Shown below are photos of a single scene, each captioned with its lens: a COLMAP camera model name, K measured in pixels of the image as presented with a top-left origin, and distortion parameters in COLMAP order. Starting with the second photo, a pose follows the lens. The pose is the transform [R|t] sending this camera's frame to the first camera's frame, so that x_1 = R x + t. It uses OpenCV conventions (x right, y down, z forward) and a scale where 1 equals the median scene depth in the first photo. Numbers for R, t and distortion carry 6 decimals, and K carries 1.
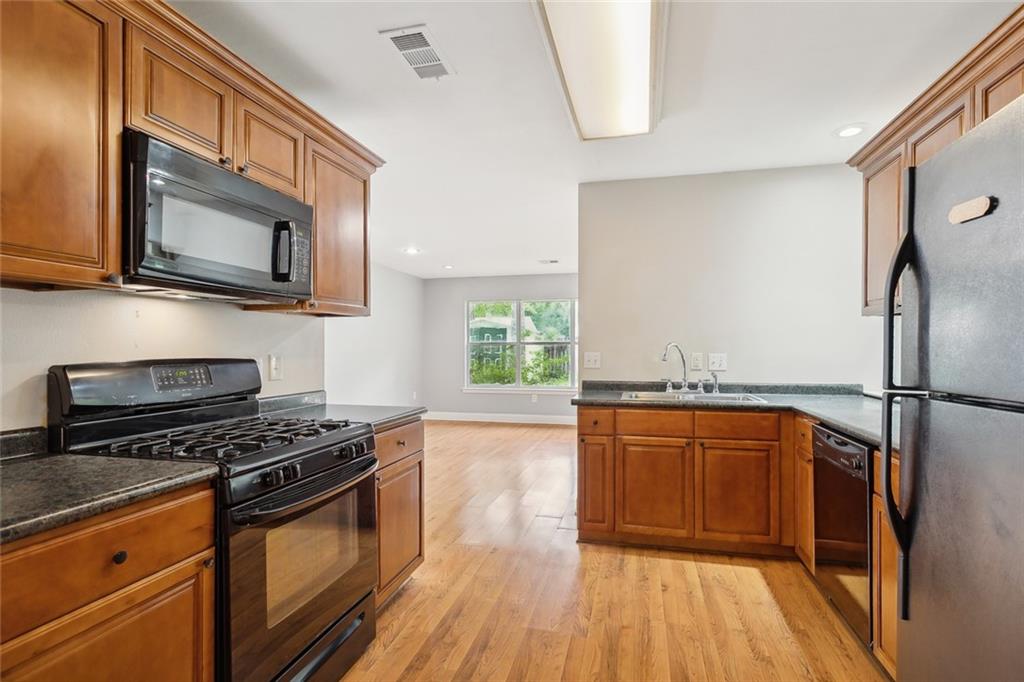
lens RADIAL K [[500.9, 0, 513.4], [0, 500.9, 345.8], [0, 0, 1]] dist [-0.003796, 0.000930]
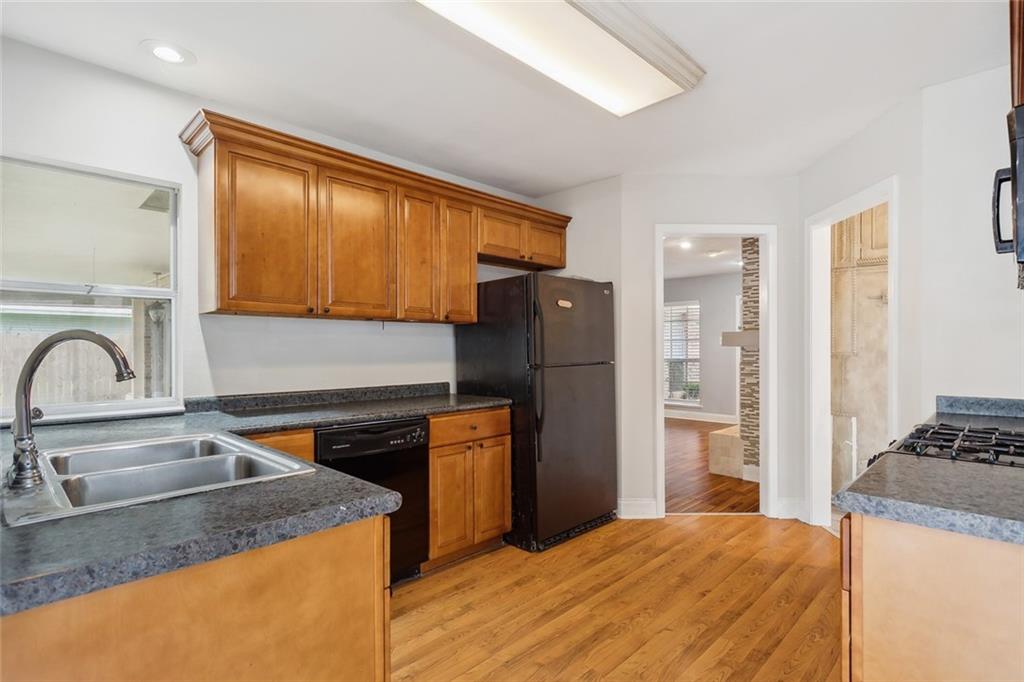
lens RADIAL K [[500.9, 0, 515.3], [0, 500.9, 347.2], [0, 0, 1]] dist [-0.003796, 0.000930]
pose [[-0.863123, 0.002664, 0.504986, -0.199868], [0.000318, 0.999989, -0.004732, 0.007024], [-0.504993, -0.003924, -0.863114, 1.920302]]
